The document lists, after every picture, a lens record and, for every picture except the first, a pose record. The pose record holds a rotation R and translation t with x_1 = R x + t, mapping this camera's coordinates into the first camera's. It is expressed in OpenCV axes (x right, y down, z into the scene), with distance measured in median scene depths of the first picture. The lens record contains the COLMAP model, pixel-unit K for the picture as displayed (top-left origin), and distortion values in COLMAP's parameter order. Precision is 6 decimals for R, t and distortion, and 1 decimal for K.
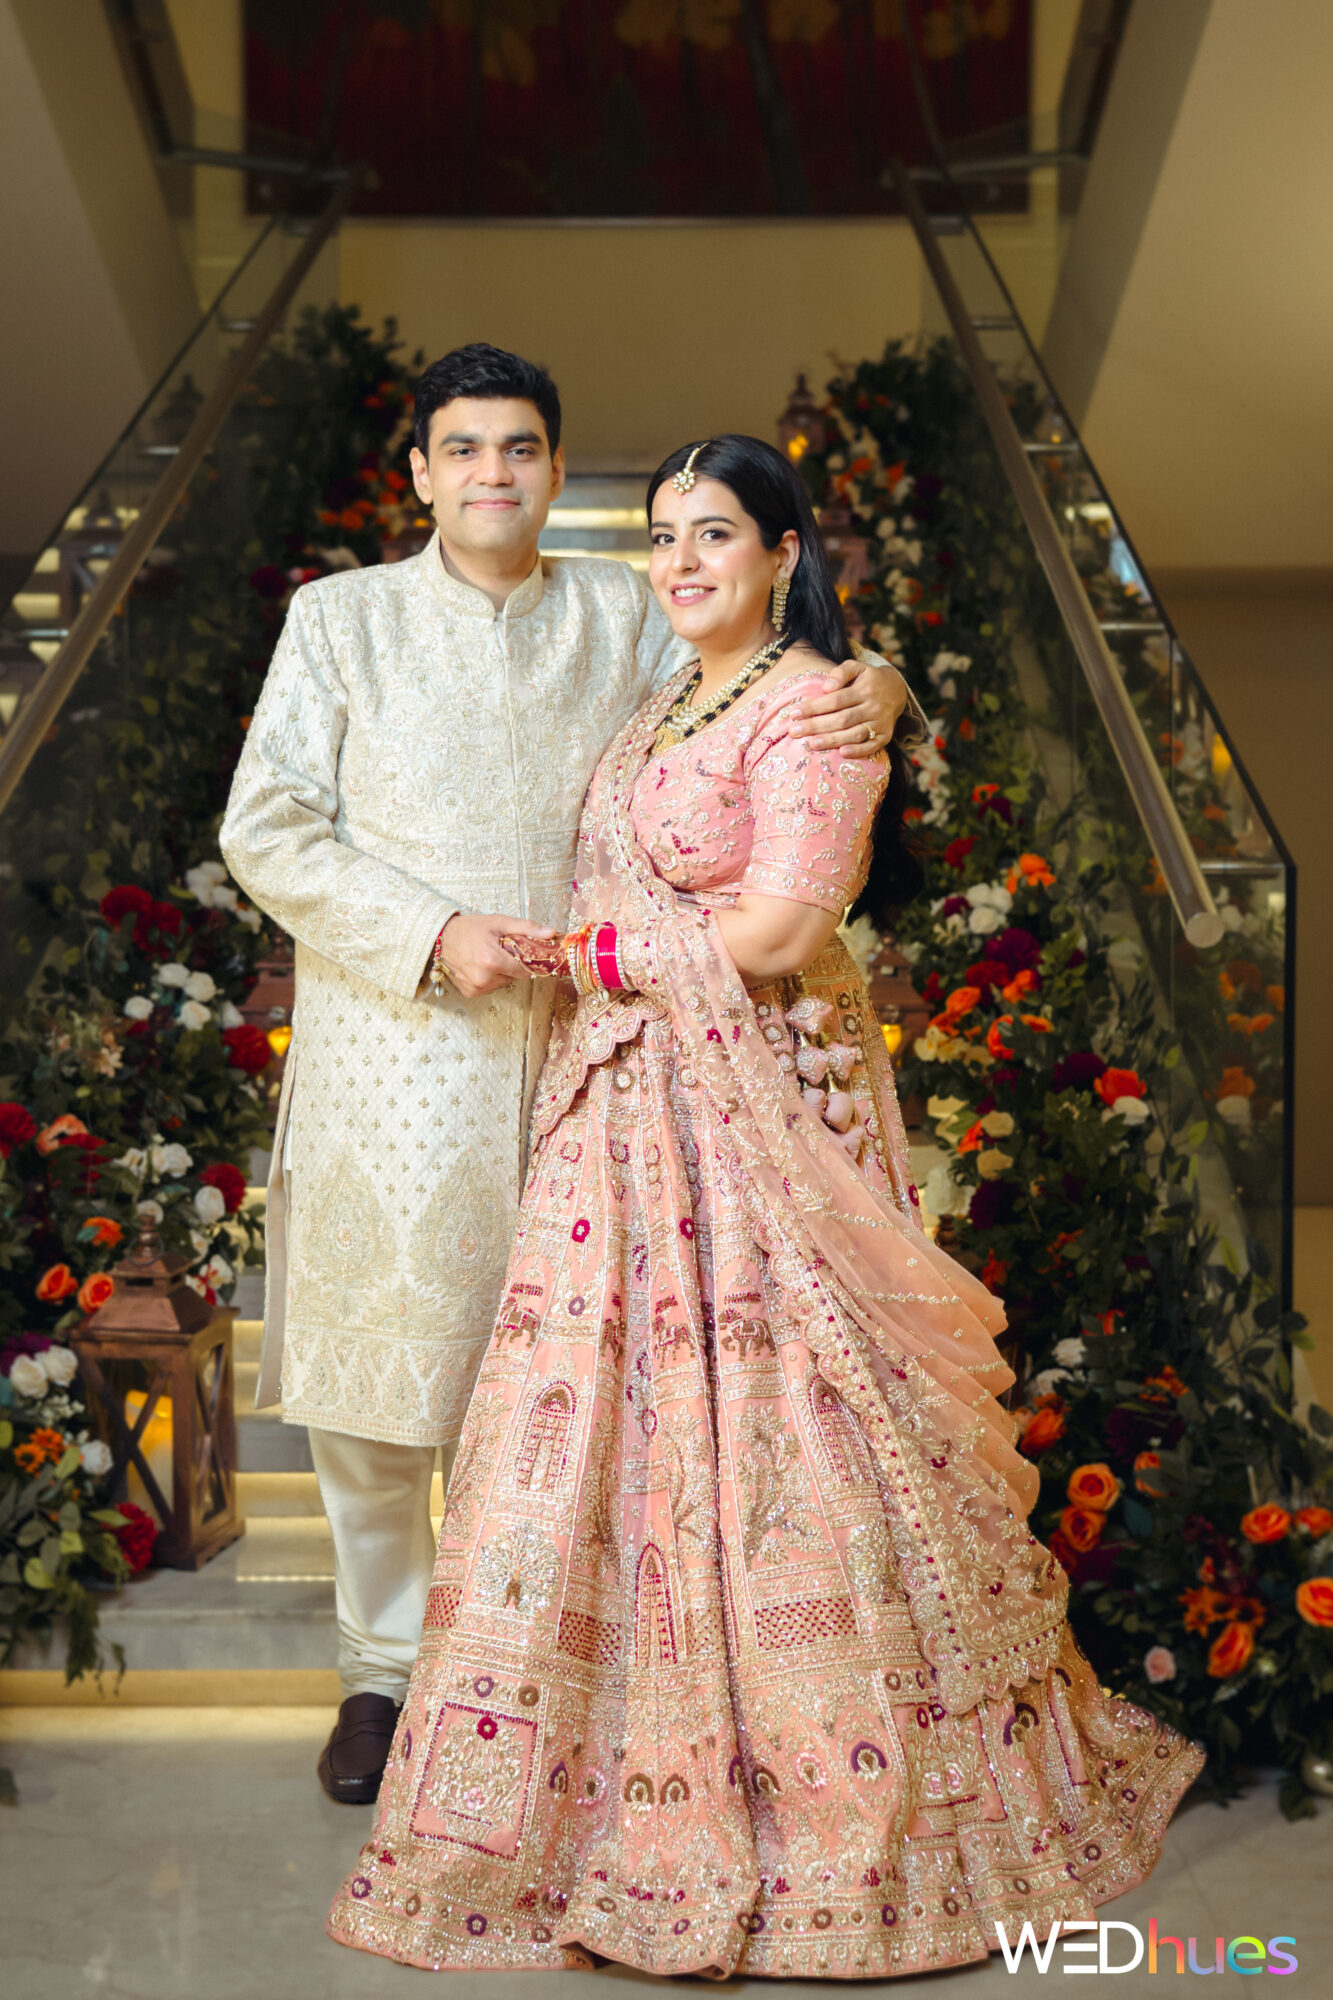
lens RADIAL K [[3460.4, 0, 666.5], [0, 3460.4, 1000.0], [0, 0, 1]] dist [-0.019448, 0.071435]
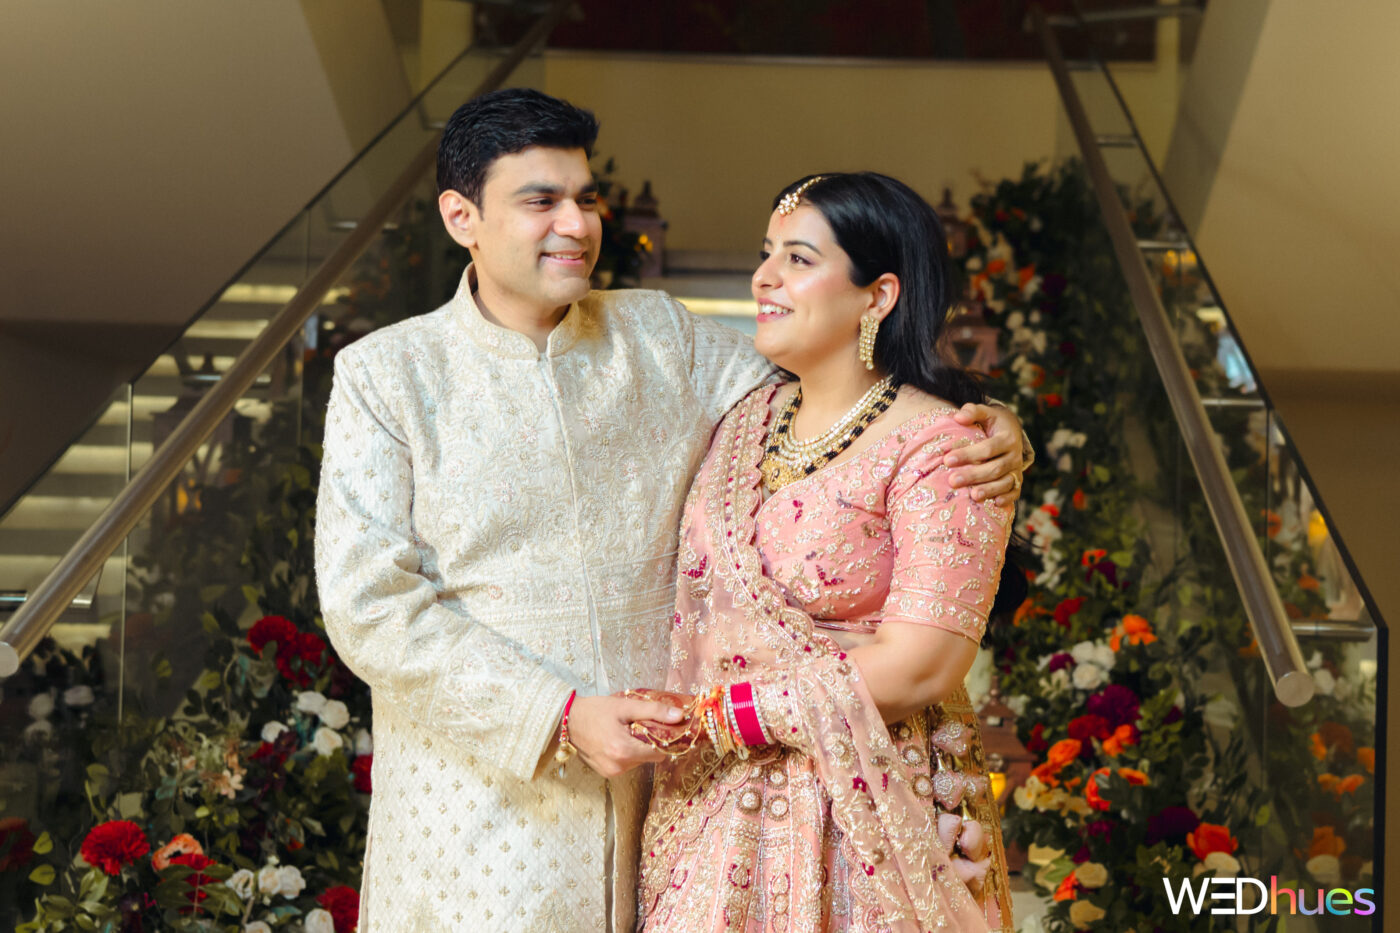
lens RADIAL K [[2422.3, 0, 831.5], [0, 2422.3, 464.7], [0, 0, 1]] dist [-0.019448, 0.071435]
pose [[0.998606, 0.028775, -0.044247, 0.045183], [-0.033589, 0.993113, -0.112240, -0.001631], [0.040712, 0.113569, 0.992696, 0.260233]]
